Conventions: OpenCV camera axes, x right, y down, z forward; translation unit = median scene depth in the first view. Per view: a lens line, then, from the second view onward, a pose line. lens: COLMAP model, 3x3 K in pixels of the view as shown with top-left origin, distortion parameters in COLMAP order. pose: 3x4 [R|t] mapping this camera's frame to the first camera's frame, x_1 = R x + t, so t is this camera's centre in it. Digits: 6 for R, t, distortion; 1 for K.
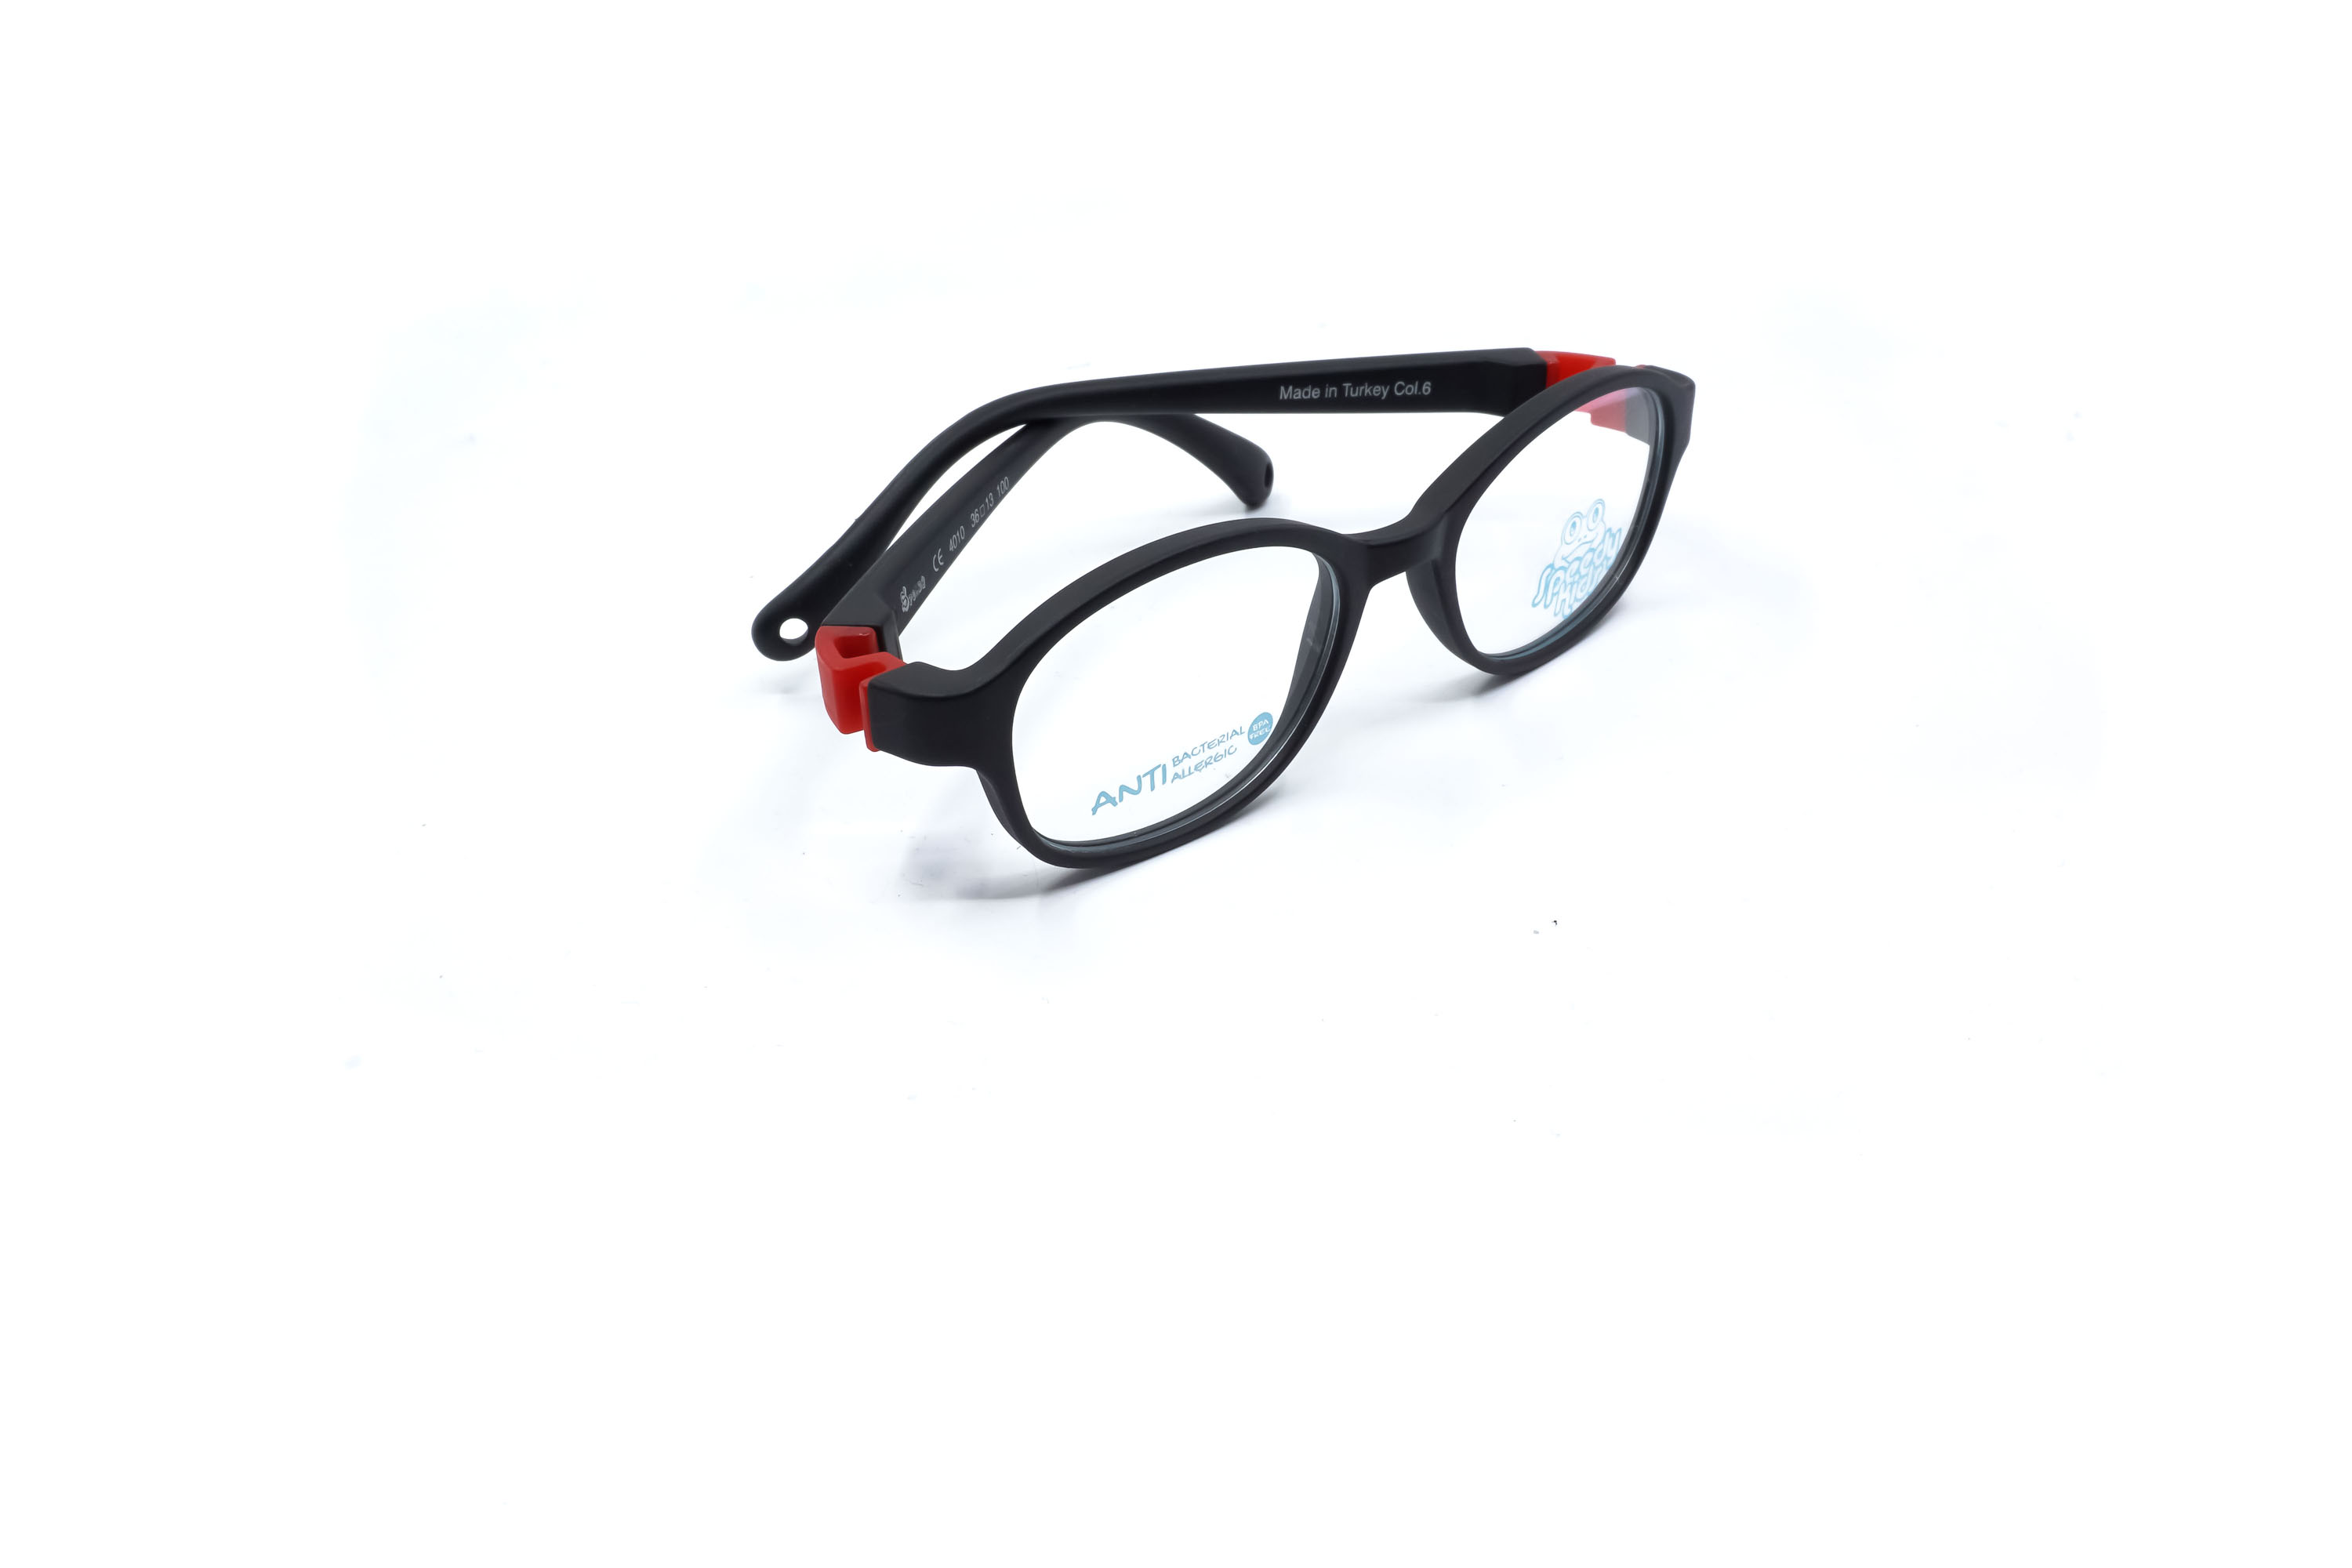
lens RADIAL K [[2417.4, 0, 1195.9], [0, 2417.4, 784.2], [0, 0, 1]] dist [0.018944, -0.005324]
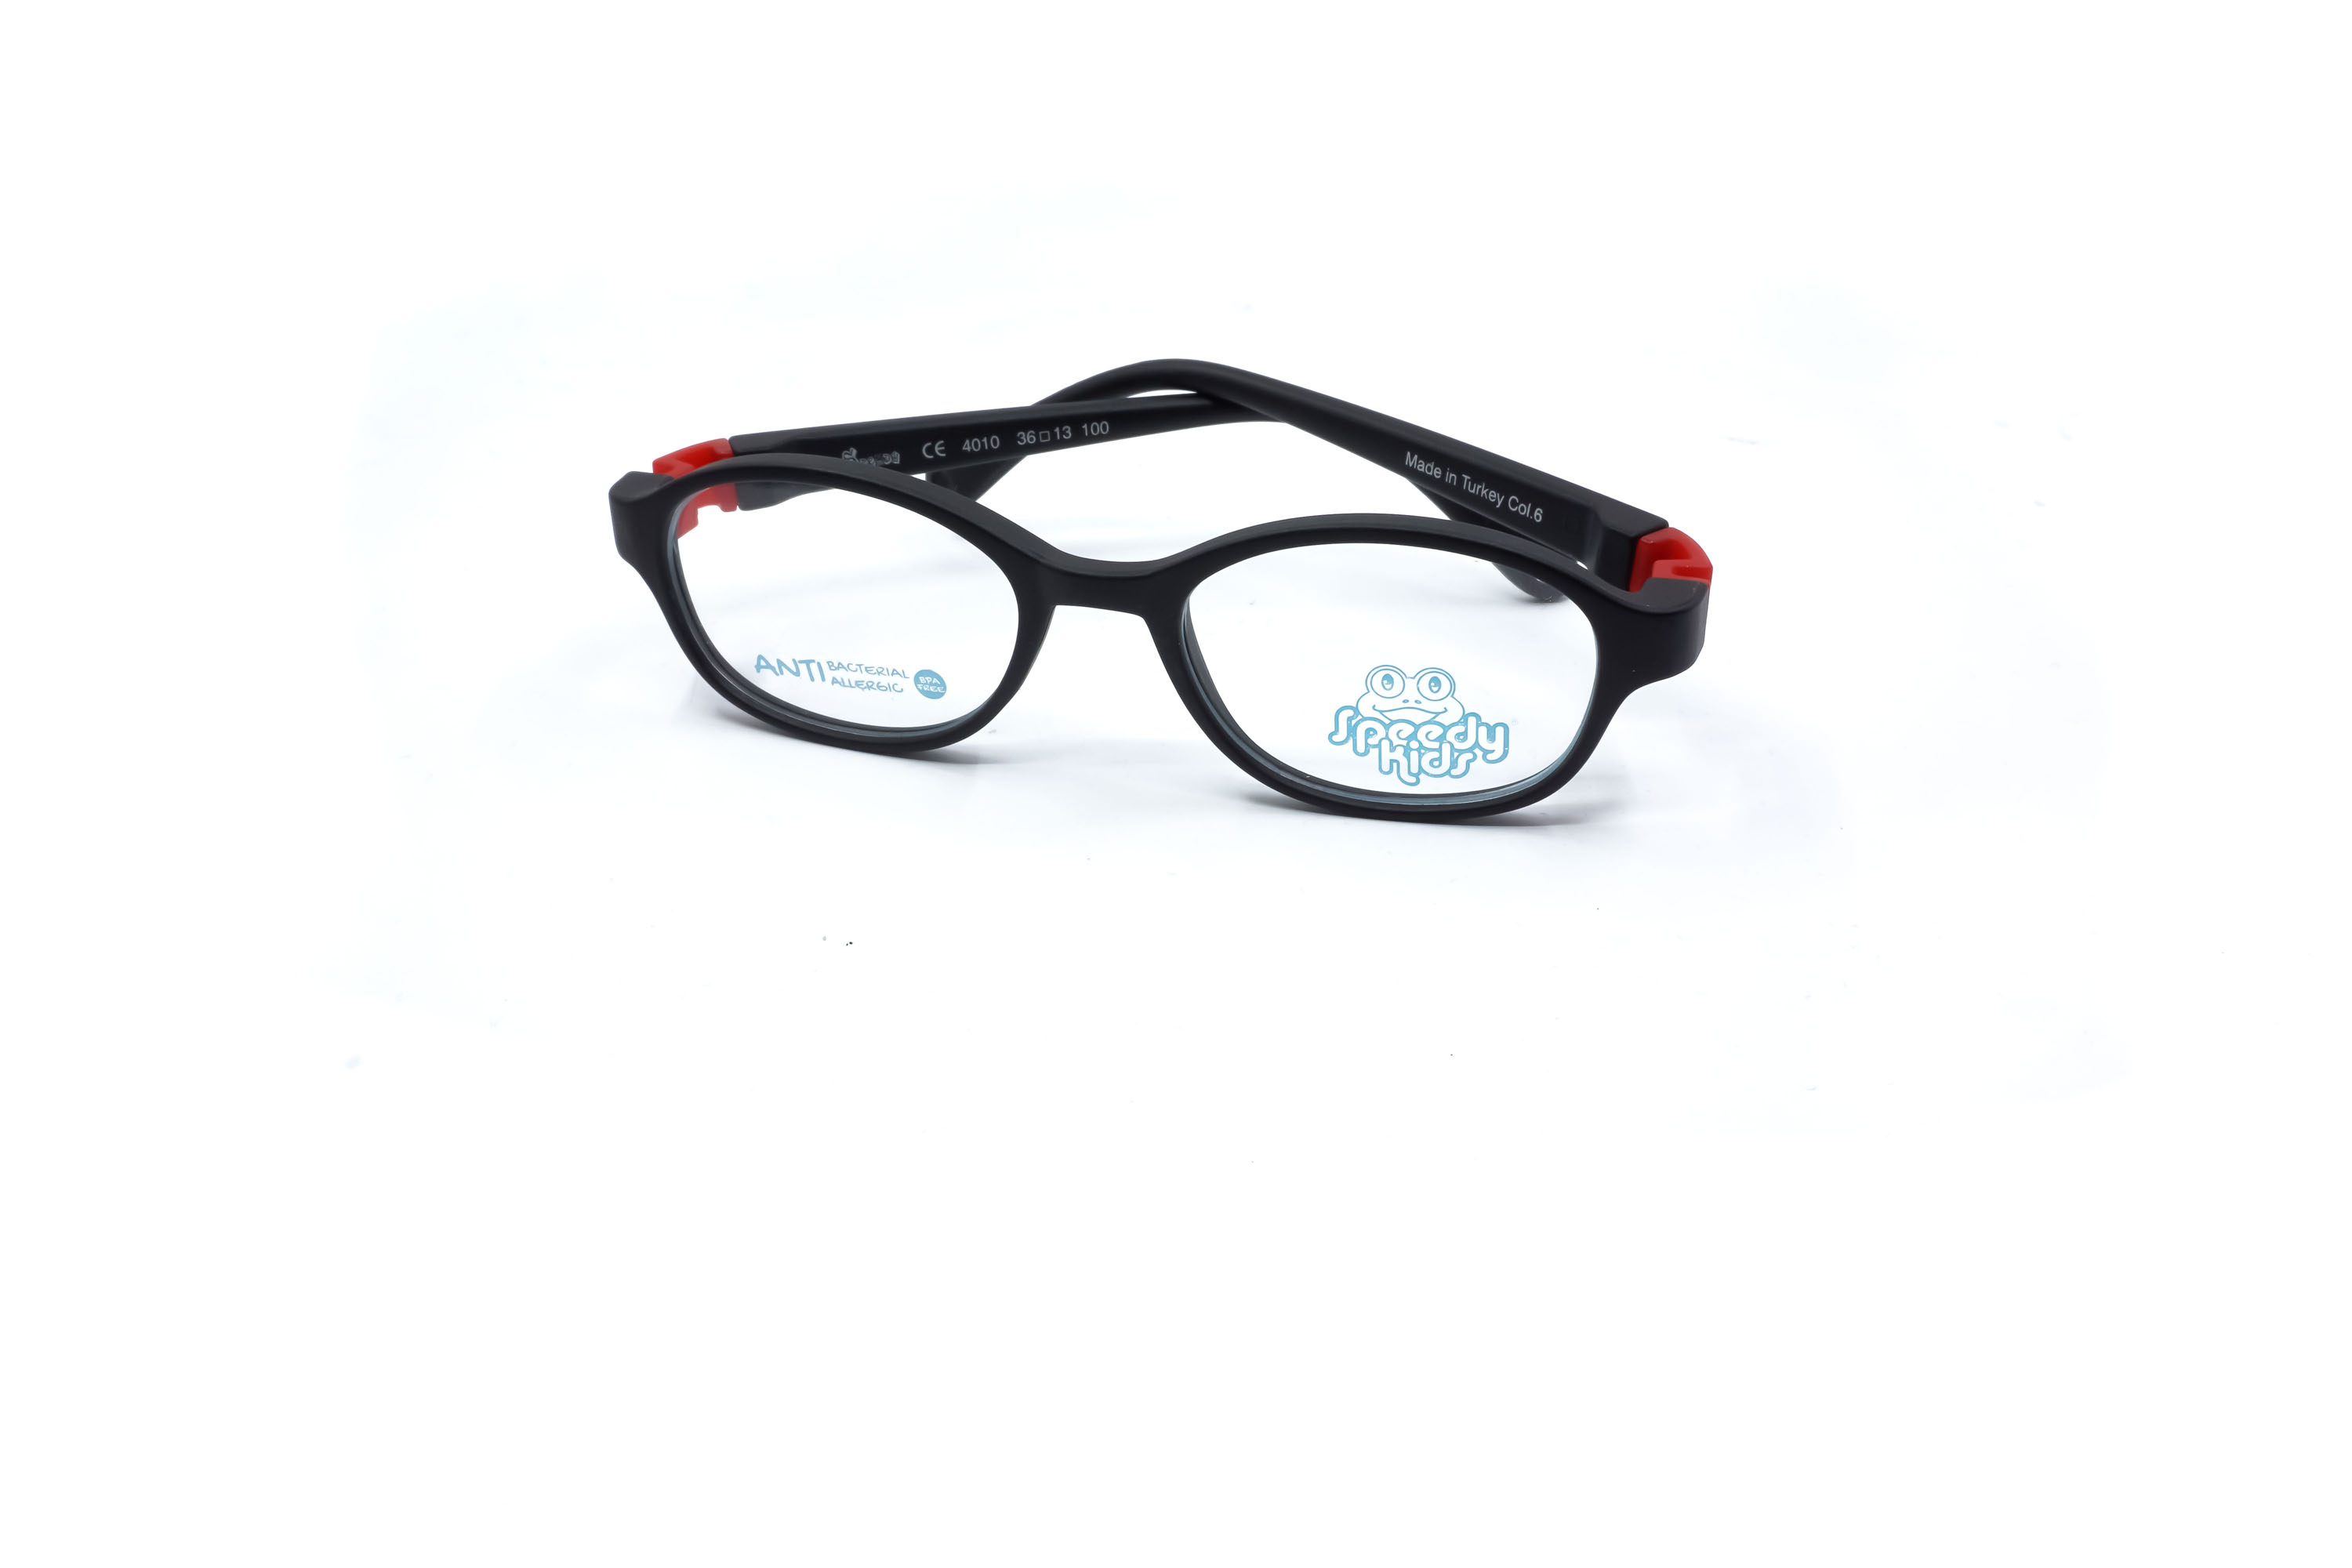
lens RADIAL K [[2417.4, 0, 1195.9], [0, 2417.4, 784.2], [0, 0, 1]] dist [0.018944, -0.005324]
pose [[0.502909, 0.433536, -0.747749, 0.792133], [-0.420260, 0.878614, 0.226758, -0.242134], [0.755291, 0.200210, 0.624060, 0.401292]]
